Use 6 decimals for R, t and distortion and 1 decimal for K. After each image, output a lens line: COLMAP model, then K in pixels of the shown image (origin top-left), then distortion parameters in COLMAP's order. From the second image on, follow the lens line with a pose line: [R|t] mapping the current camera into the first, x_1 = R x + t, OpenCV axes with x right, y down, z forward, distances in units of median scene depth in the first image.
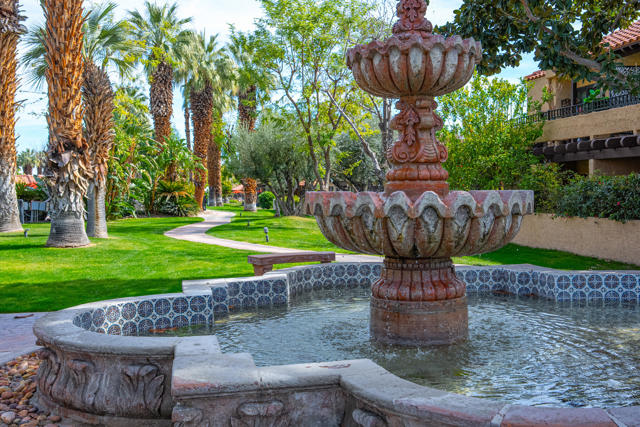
lens RADIAL K [[712.5, 0, 318.9], [0, 712.5, 215.8], [0, 0, 1]] dist [0.022866, 0.000000]
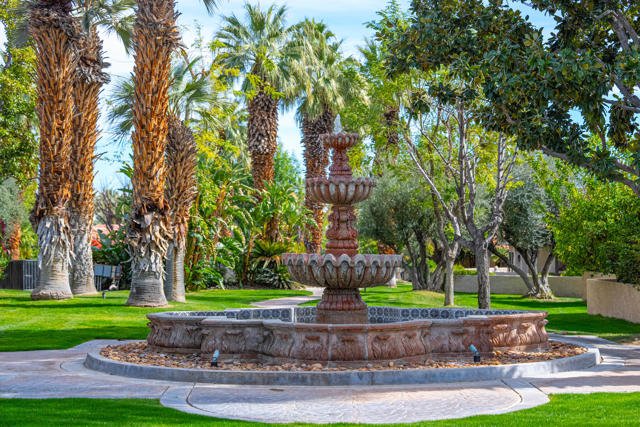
lens RADIAL K [[1287.0, 0, 320.4], [0, 1287.0, 213.3], [0, 0, 1]] dist [0.096063, 0.000000]
pose [[0.982132, 0.012874, -0.187752, 0.179283], [-0.025993, 0.997375, -0.067582, 0.022119], [0.186389, 0.071255, 0.979889, -0.583841]]
